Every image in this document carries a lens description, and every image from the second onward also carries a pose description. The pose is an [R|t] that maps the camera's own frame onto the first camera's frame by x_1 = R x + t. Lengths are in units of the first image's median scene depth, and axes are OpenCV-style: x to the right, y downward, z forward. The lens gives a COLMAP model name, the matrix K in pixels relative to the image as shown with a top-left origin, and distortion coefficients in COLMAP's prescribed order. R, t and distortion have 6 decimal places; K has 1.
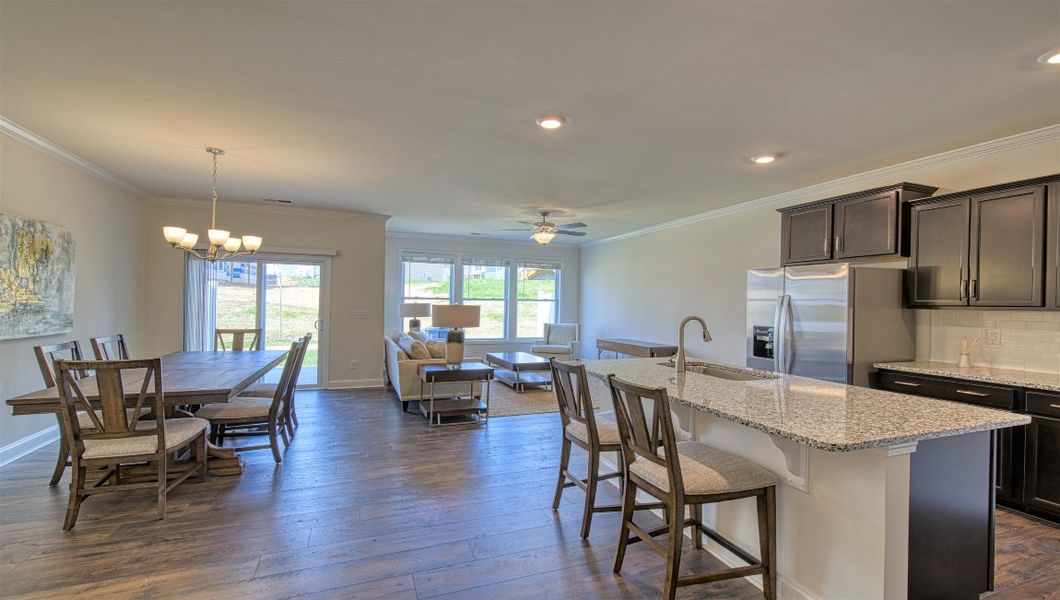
lens RADIAL K [[460.3, 0, 536.2], [0, 460.3, 300.4], [0, 0, 1]] dist [0.000989, -0.000744]
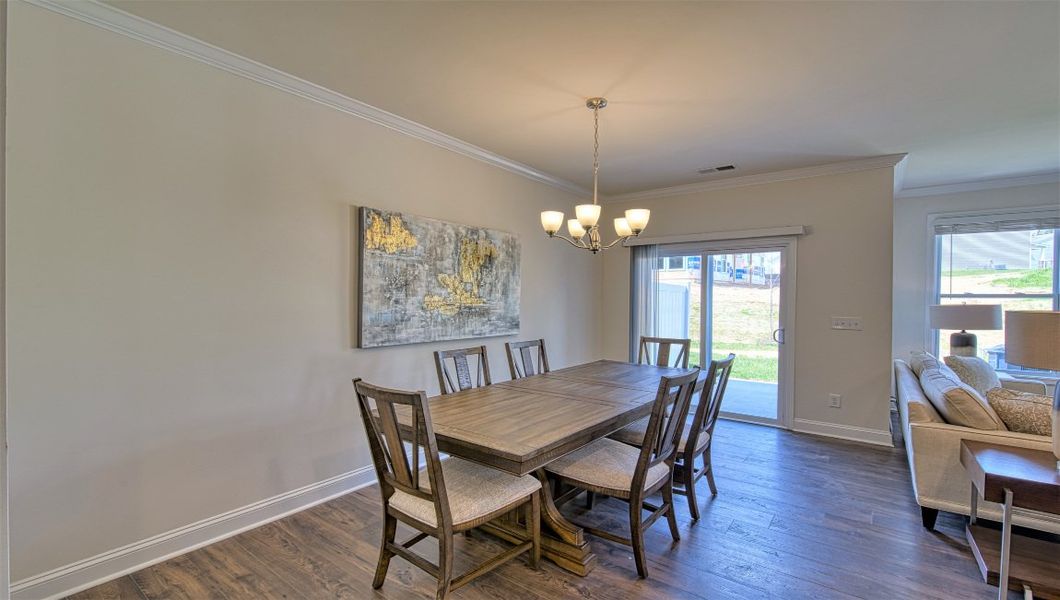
lens RADIAL K [[457.8, 0, 530.2], [0, 457.8, 303.5], [0, 0, 1]] dist [0.000163, -0.000864]
pose [[0.516157, -0.000909, -0.856493, -0.089304], [0.007419, 0.999967, 0.003409, -0.001907], [0.856462, -0.008114, 0.516147, 0.399224]]
